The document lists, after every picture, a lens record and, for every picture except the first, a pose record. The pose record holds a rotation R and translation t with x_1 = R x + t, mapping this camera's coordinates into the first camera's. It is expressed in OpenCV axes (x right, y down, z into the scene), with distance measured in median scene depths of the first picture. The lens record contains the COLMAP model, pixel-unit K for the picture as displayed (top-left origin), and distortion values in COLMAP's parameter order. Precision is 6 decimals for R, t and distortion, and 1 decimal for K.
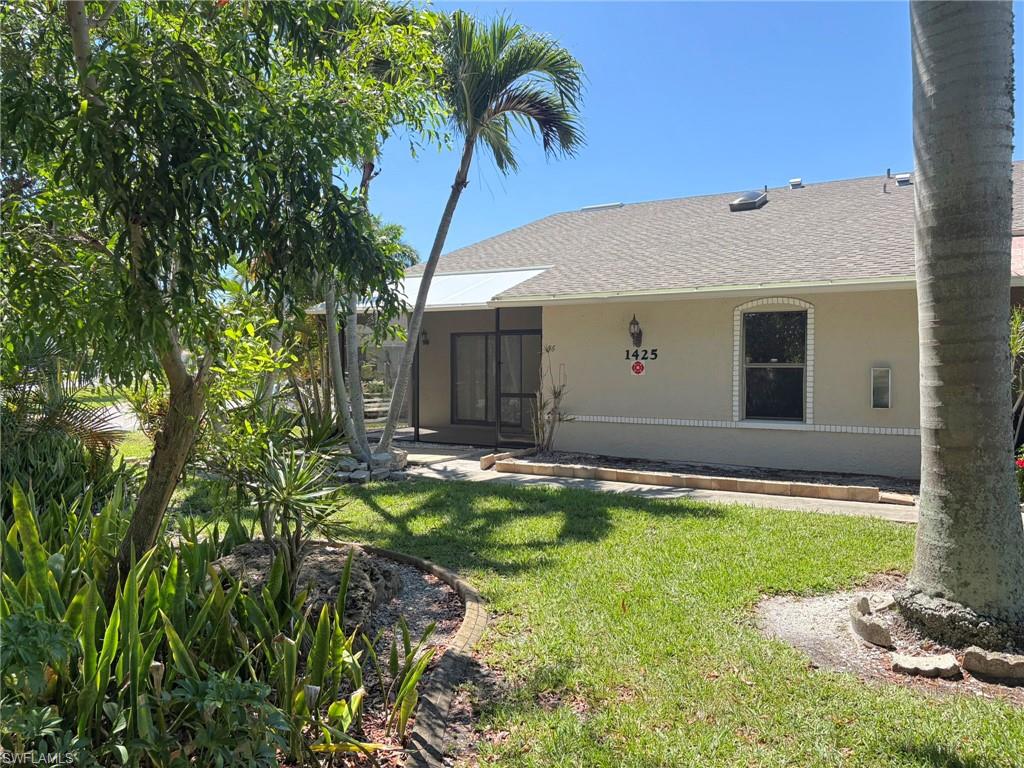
lens RADIAL K [[768.8, 0, 508.7], [0, 768.8, 386.2], [0, 0, 1]] dist [0.051394, -0.063450]
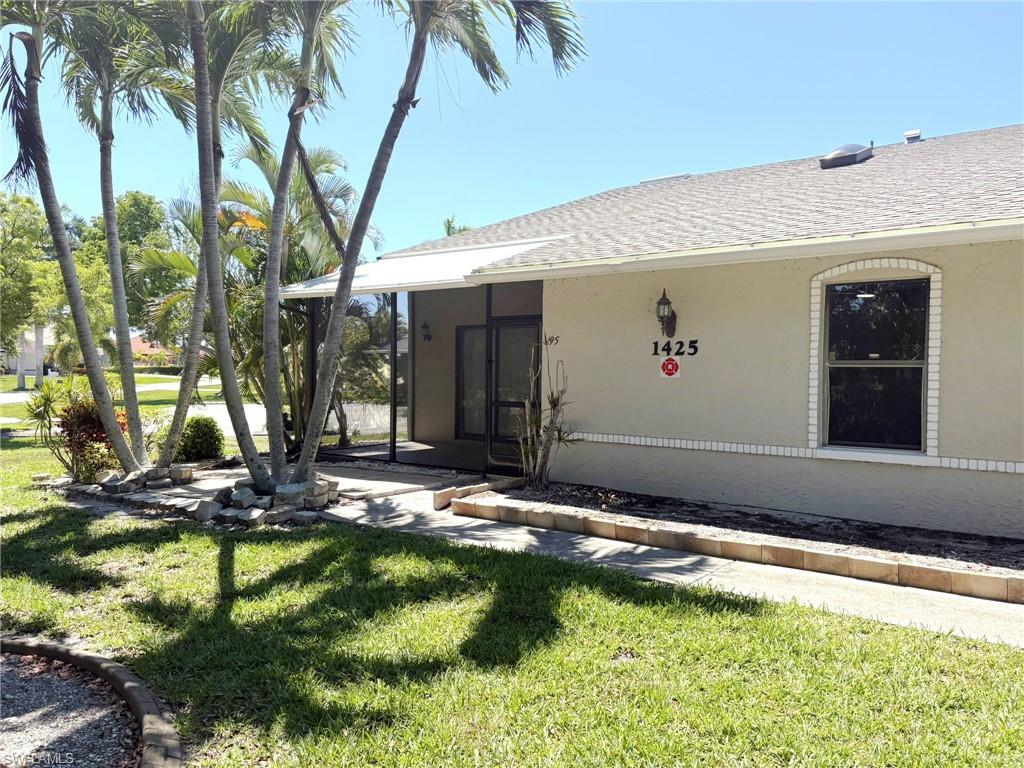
lens RADIAL K [[768.8, 0, 508.7], [0, 768.8, 386.2], [0, 0, 1]] dist [0.051394, -0.063450]
pose [[0.992452, 0.011515, -0.122088, 0.113275], [-0.012802, 0.999870, -0.009760, 0.002188], [0.121960, 0.011249, 0.992471, 0.304012]]
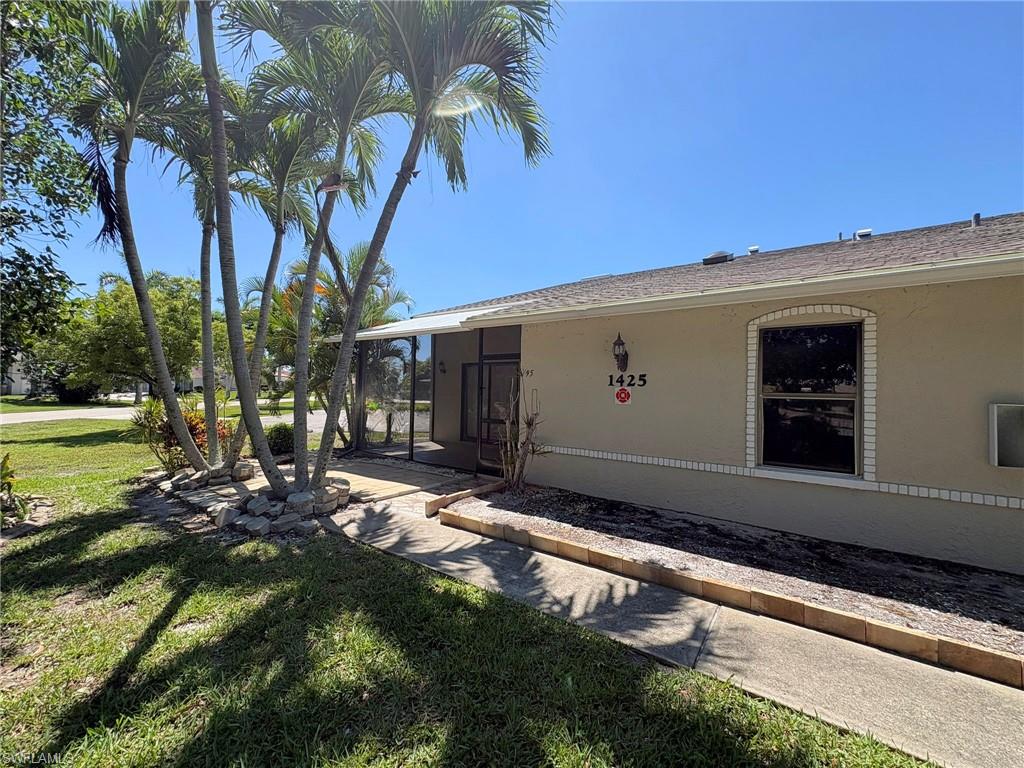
lens RADIAL K [[405.6, 0, 513.1], [0, 405.6, 382.3], [0, 0, 1]] dist [-0.002216, -0.000013]
pose [[0.994960, 0.019578, -0.098347, 0.093850], [-0.024937, 0.998253, -0.053565, -0.011902], [0.097127, 0.055747, 0.993710, 0.559483]]
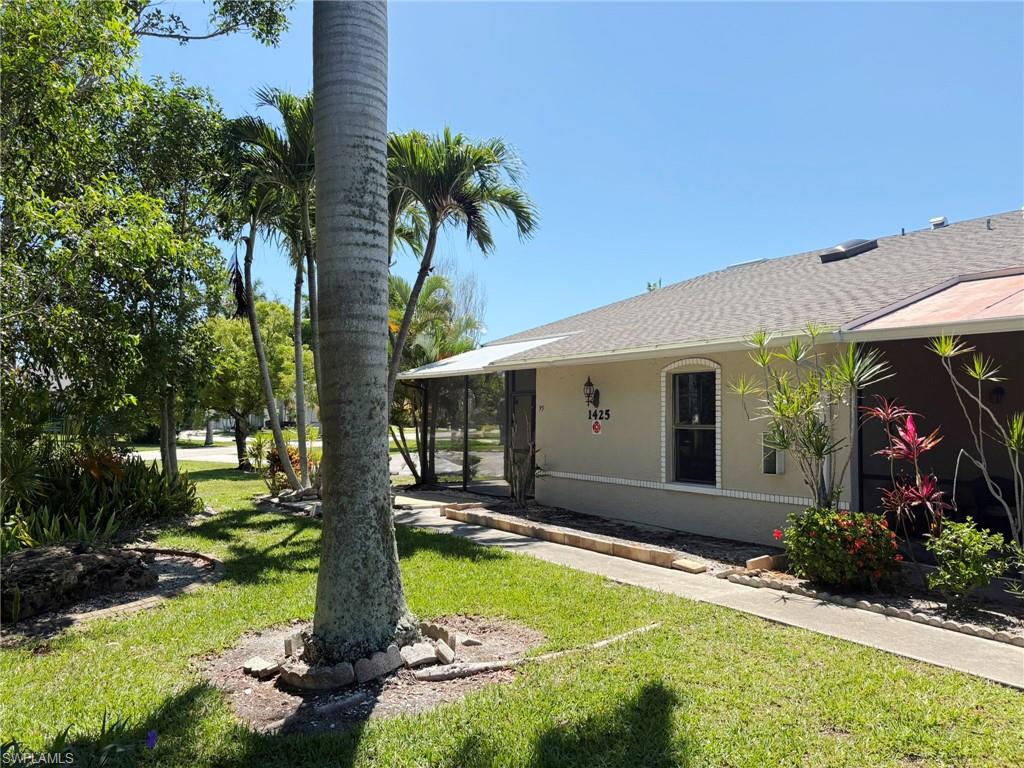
lens RADIAL K [[768.8, 0, 508.7], [0, 768.8, 386.2], [0, 0, 1]] dist [0.051394, -0.063450]
pose [[0.898749, -0.008480, -0.438381, 0.539990], [-0.025361, 0.997134, -0.071283, -0.002608], [0.437729, 0.075184, 0.895958, 0.016219]]
